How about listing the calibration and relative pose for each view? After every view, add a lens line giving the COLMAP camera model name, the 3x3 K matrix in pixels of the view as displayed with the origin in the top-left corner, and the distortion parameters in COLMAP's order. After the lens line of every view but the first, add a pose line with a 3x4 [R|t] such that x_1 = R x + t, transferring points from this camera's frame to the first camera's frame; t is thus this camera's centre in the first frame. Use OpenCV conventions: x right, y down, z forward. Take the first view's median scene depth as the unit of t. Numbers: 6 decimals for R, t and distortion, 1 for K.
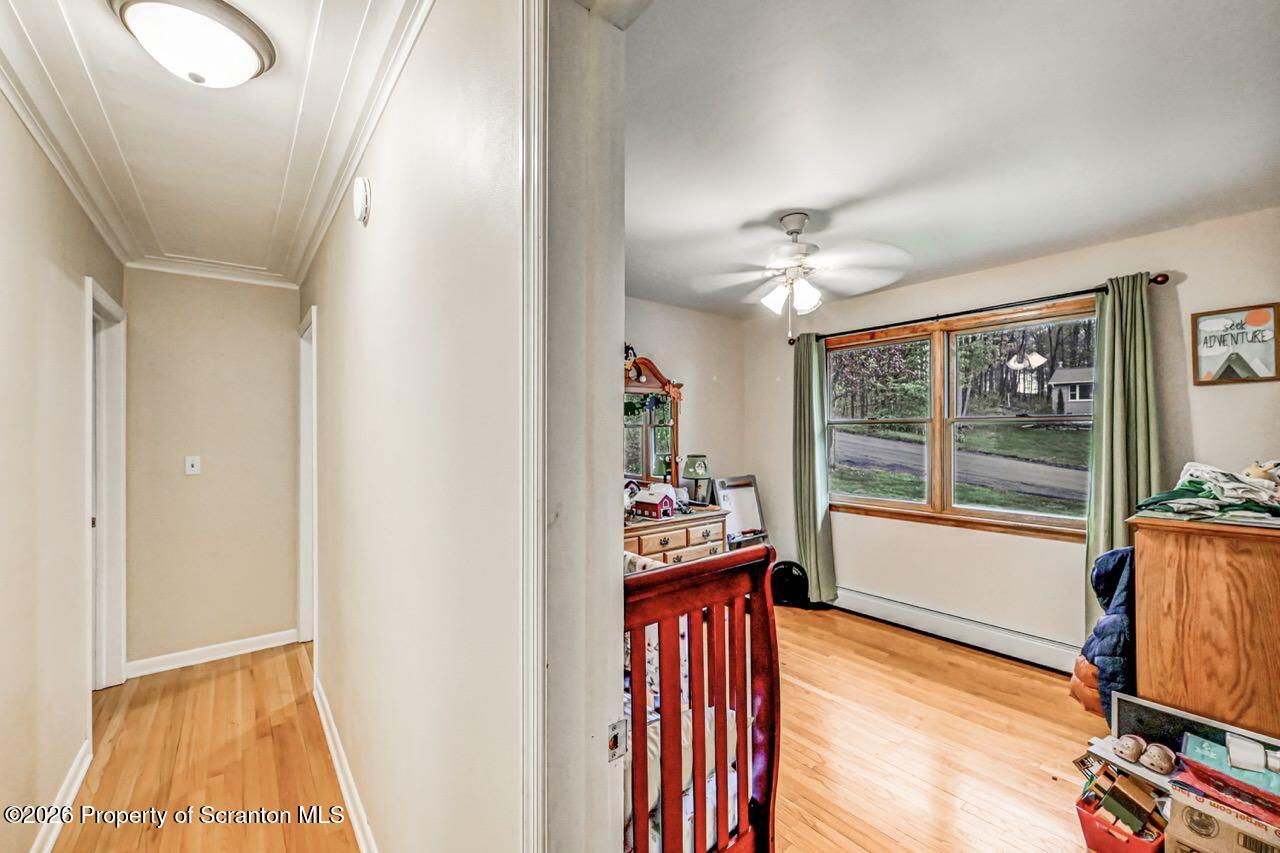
lens RADIAL K [[514.8, 0, 654.2], [0, 514.8, 428.9], [0, 0, 1]] dist [-0.000462, 0.000021]
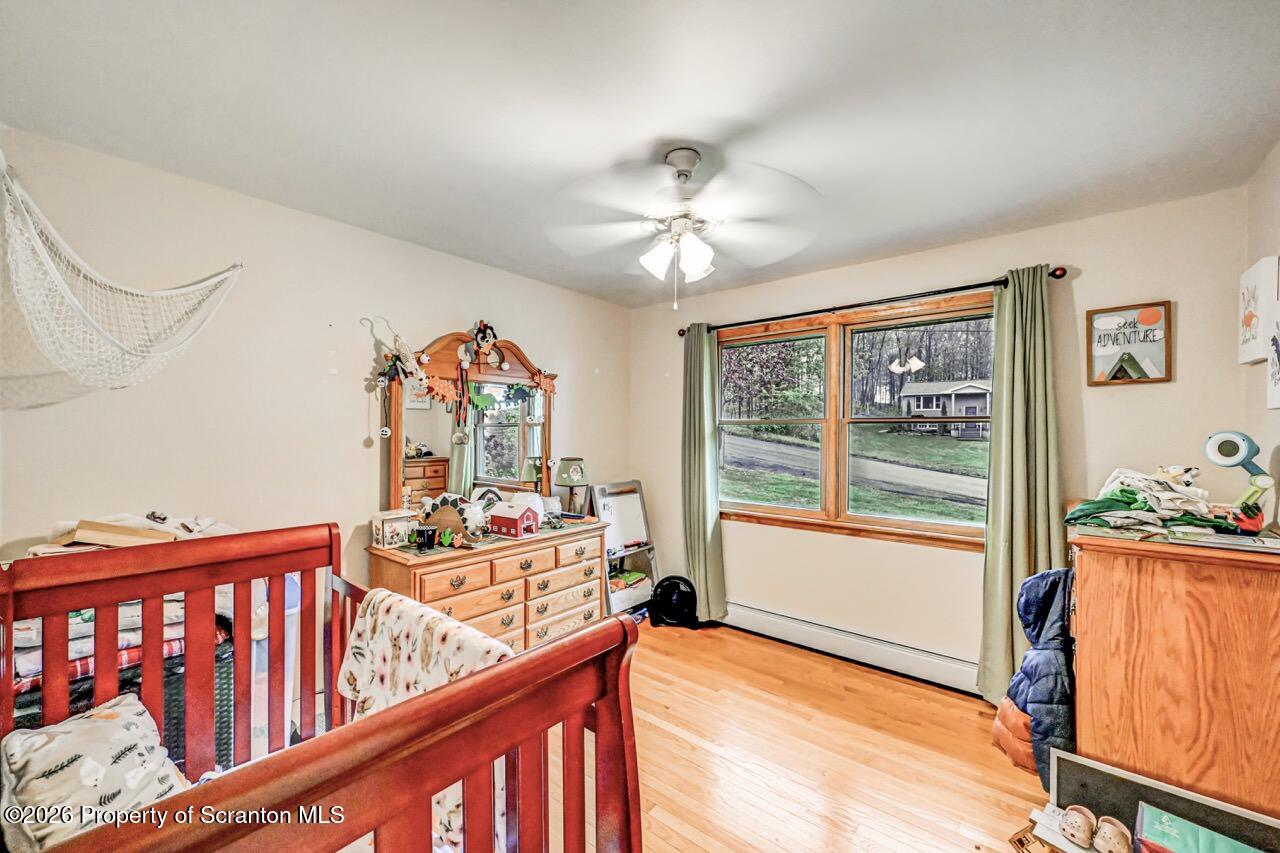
lens RADIAL K [[505.2, 0, 641.7], [0, 505.2, 429.7], [0, 0, 1]] dist [-0.001241, -0.000025]
pose [[0.984448, 0.010010, 0.175394, 0.069003], [-0.009684, 0.999949, -0.002712, 0.006889], [-0.175412, 0.000971, 0.984495, 0.217833]]
